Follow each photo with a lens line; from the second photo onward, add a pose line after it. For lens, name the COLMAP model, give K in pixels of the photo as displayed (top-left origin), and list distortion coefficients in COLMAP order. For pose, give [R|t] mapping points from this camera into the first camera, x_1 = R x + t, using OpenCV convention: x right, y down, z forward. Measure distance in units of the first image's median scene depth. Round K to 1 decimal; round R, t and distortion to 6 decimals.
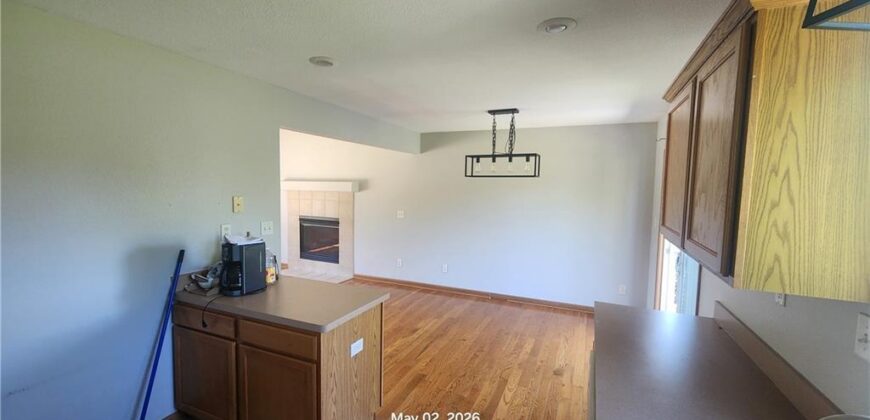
lens RADIAL K [[357.5, 0, 435.0], [0, 357.5, 210.0], [0, 0, 1]] dist [-0.000294, -0.000110]
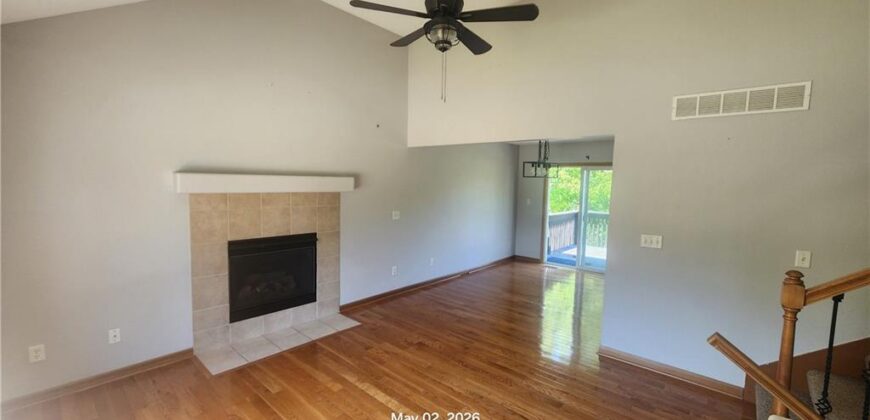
lens RADIAL K [[357.5, 0, 435.0], [0, 357.5, 210.0], [0, 0, 1]] dist [-0.000294, -0.000110]
pose [[0.298215, -0.089160, 0.950325, -0.827180], [0.047873, 0.995772, 0.078401, -0.059300], [-0.953297, 0.022114, 0.301222, 0.598992]]
